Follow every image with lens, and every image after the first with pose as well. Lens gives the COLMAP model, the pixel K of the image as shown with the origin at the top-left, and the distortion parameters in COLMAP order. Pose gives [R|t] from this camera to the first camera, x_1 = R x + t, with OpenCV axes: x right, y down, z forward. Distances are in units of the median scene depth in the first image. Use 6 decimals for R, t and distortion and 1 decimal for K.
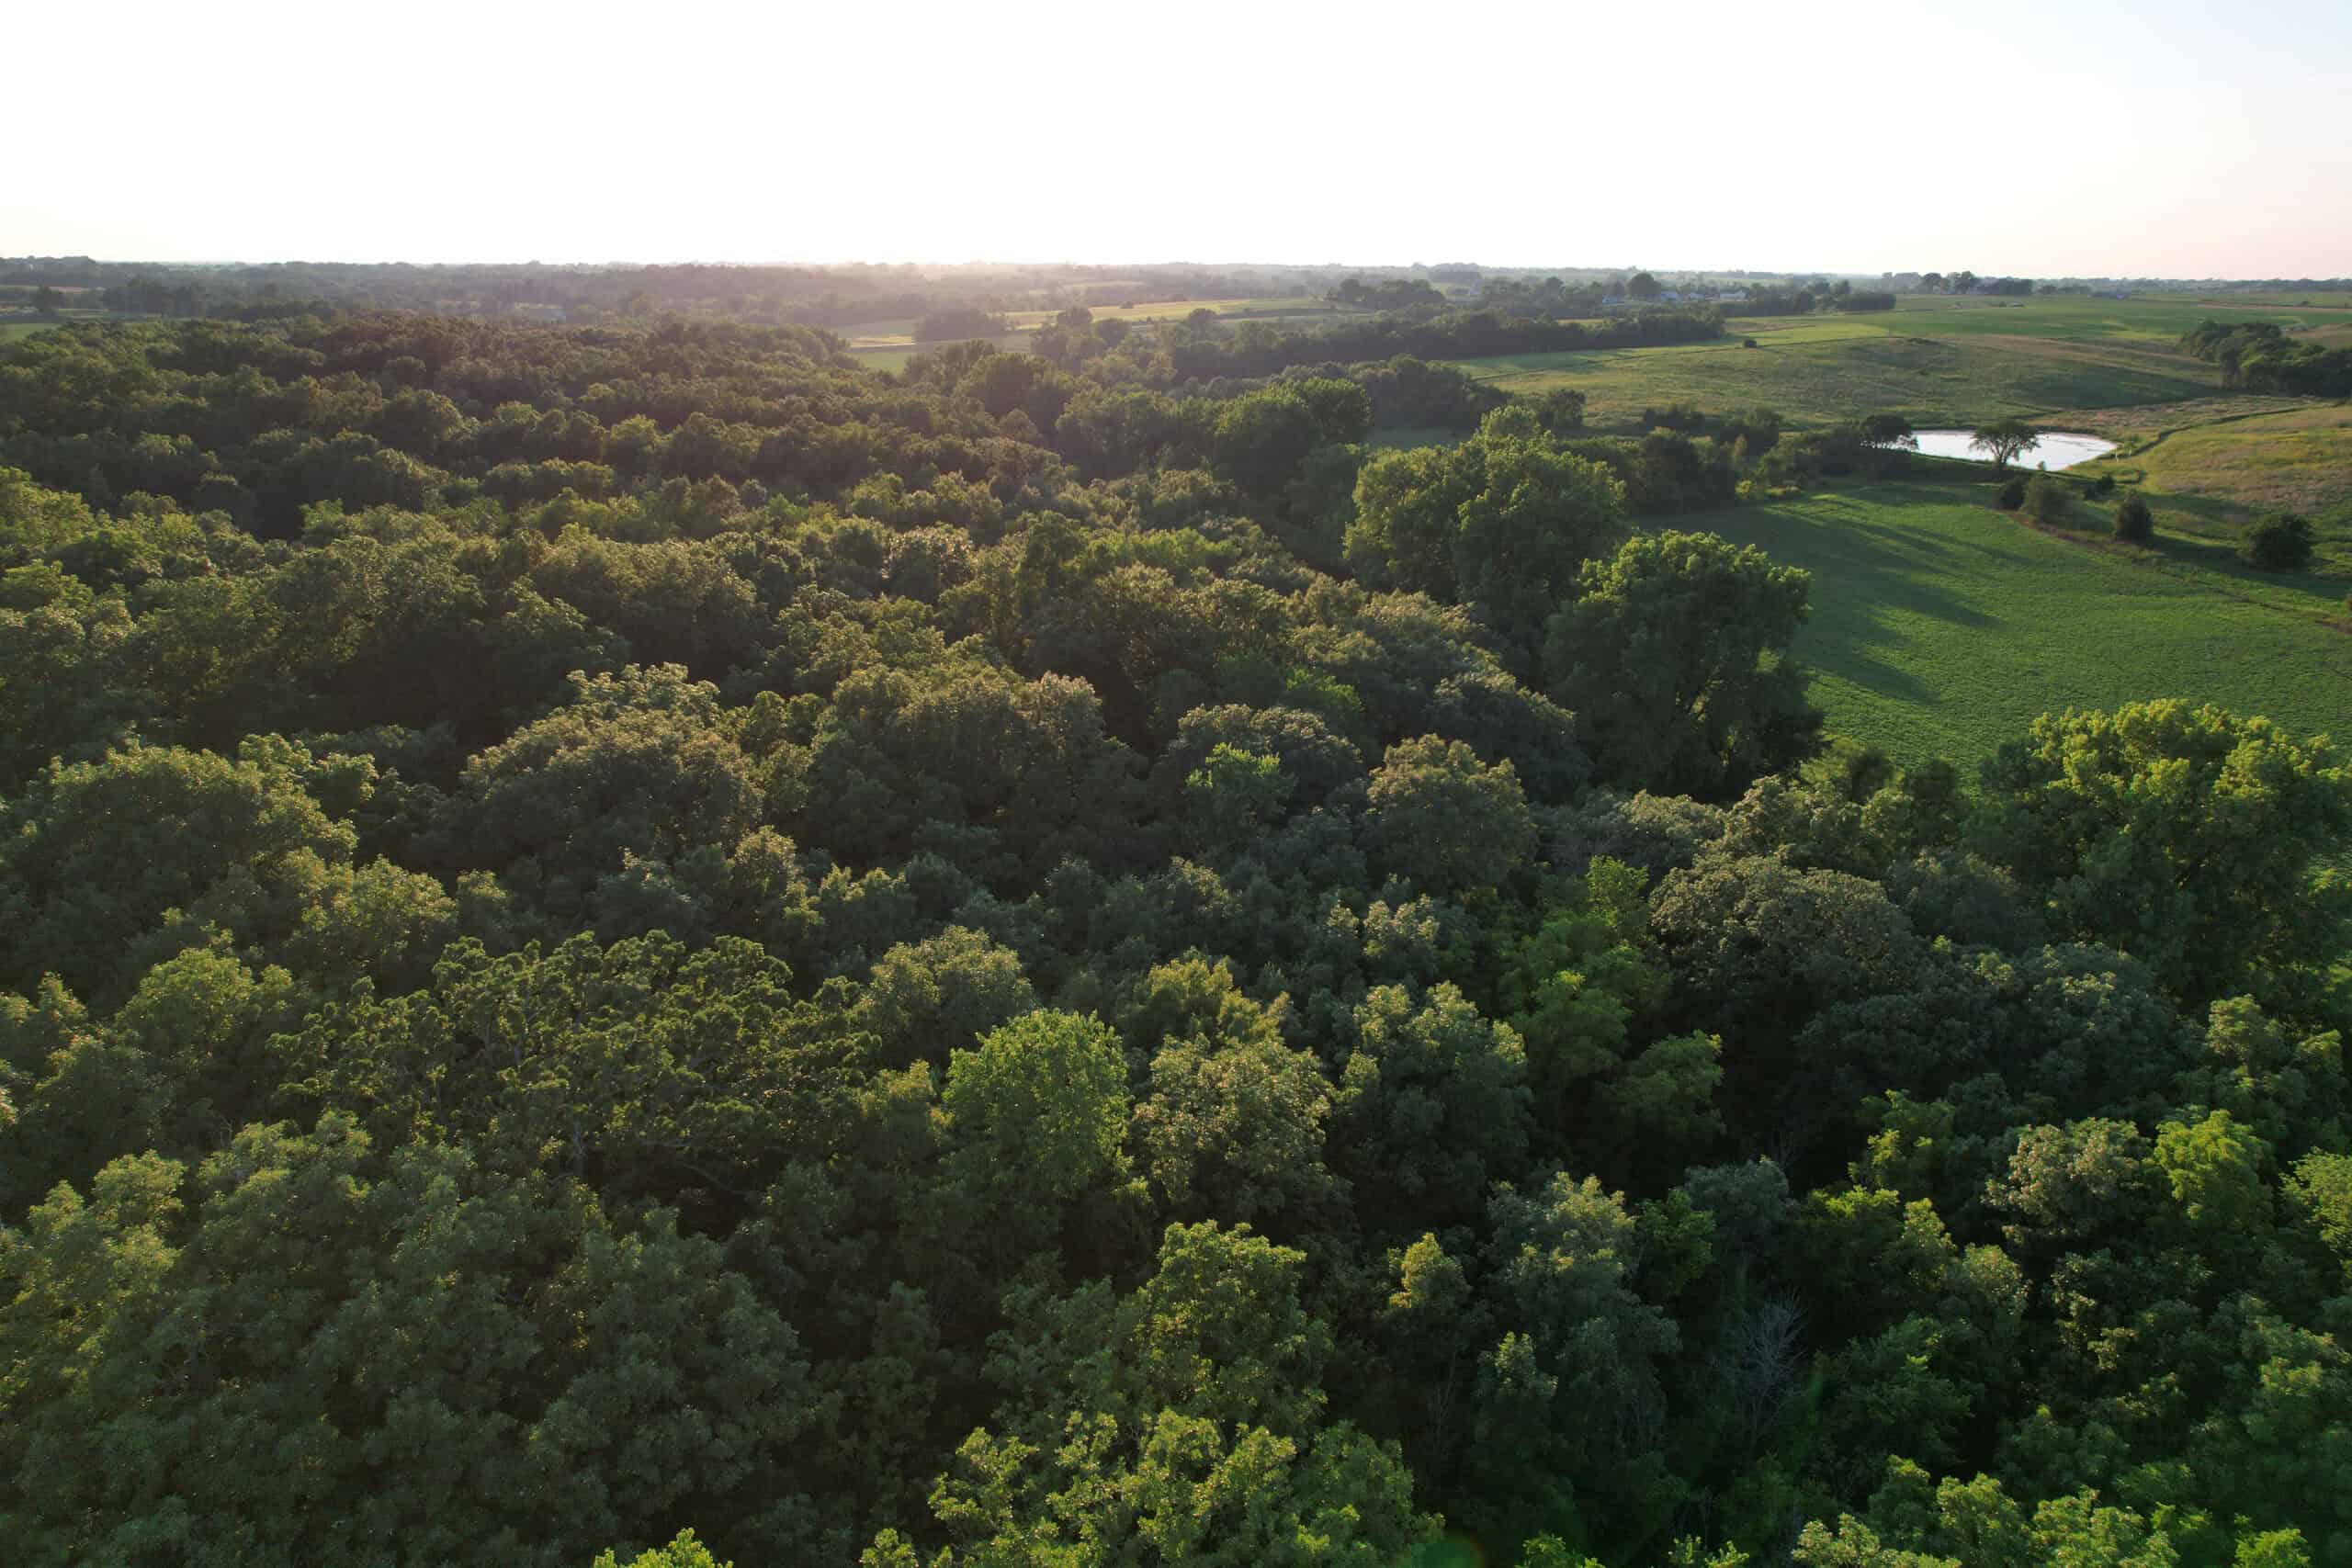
lens RADIAL K [[1506.7, 0, 1182.3], [0, 1506.7, 786.9], [0, 0, 1]] dist [-0.085337, 0.084044]
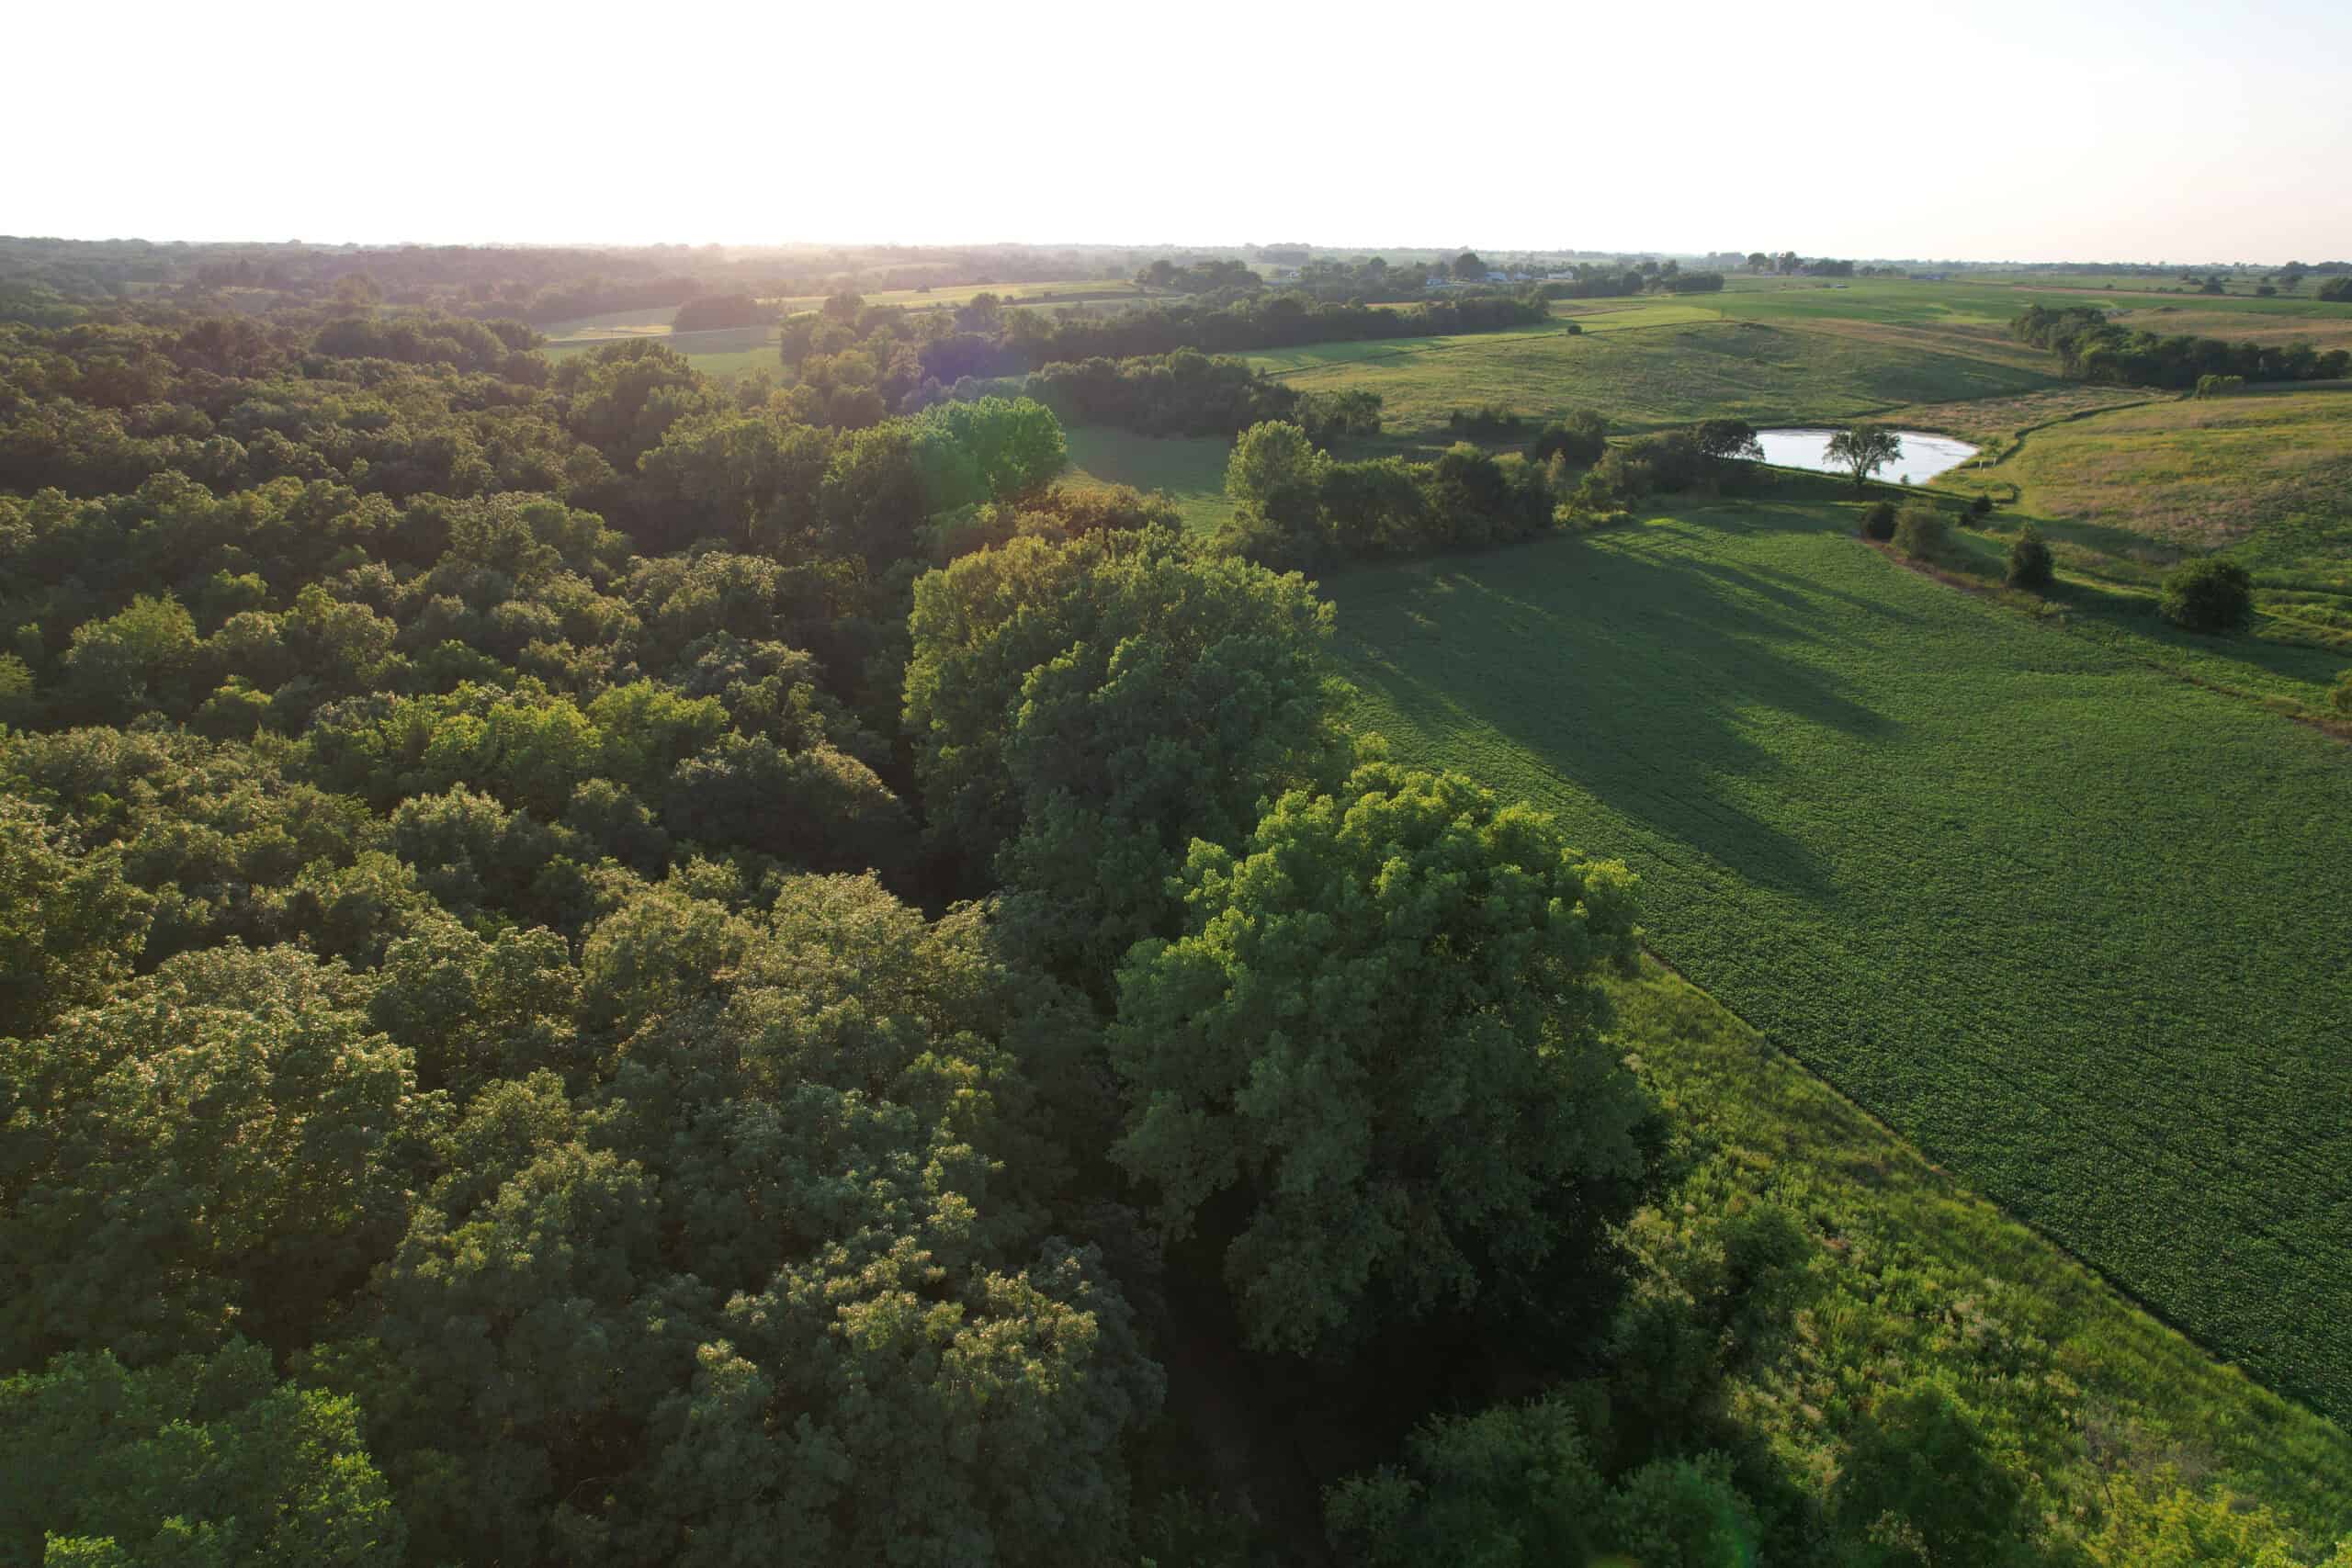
lens RADIAL K [[1506.7, 0, 1182.3], [0, 1506.7, 786.9], [0, 0, 1]] dist [-0.085337, 0.084044]
pose [[0.995003, -0.031820, 0.094637, 0.074564], [0.030694, 0.999440, 0.013330, -0.059798], [-0.095009, -0.010359, 0.995423, 0.172385]]
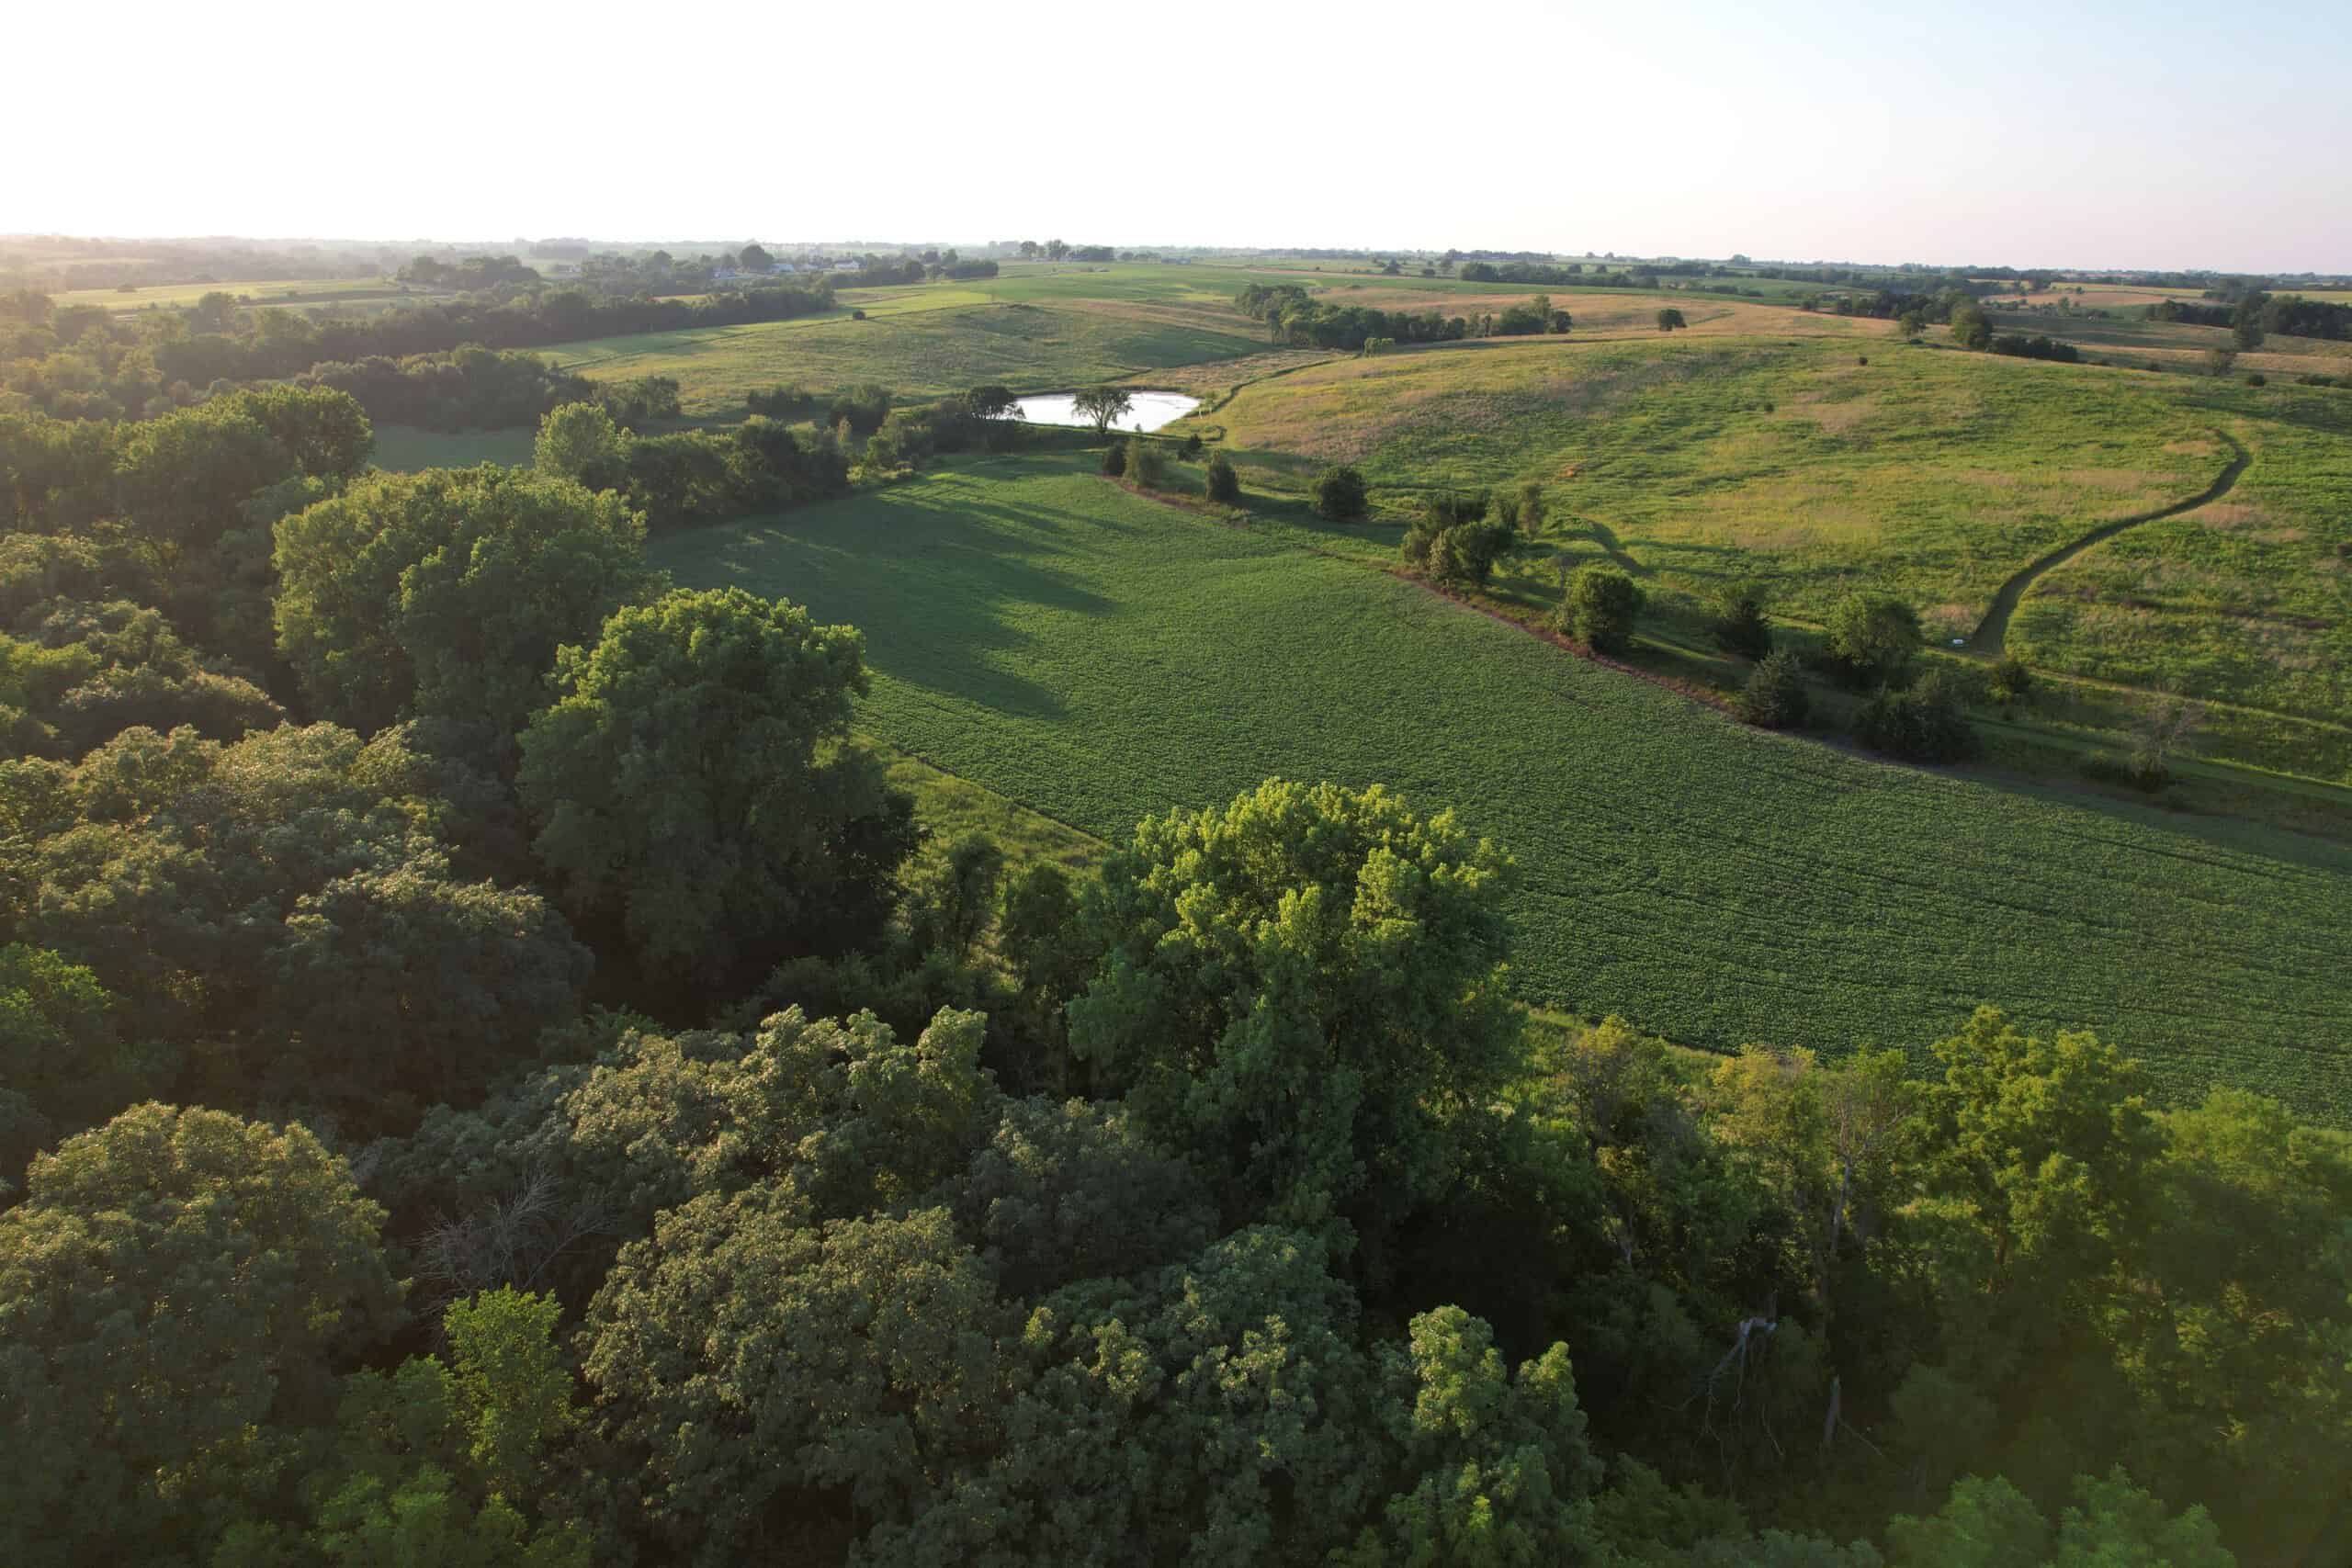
lens RADIAL K [[1504.0, 0, 1164.1], [0, 1504.0, 786.2], [0, 0, 1]] dist [-0.062423, 0.067533]
pose [[0.863009, -0.169533, 0.475893, 0.057133], [0.162139, 0.985125, 0.056911, -0.027036], [-0.478462, 0.028046, 0.877660, 0.080532]]
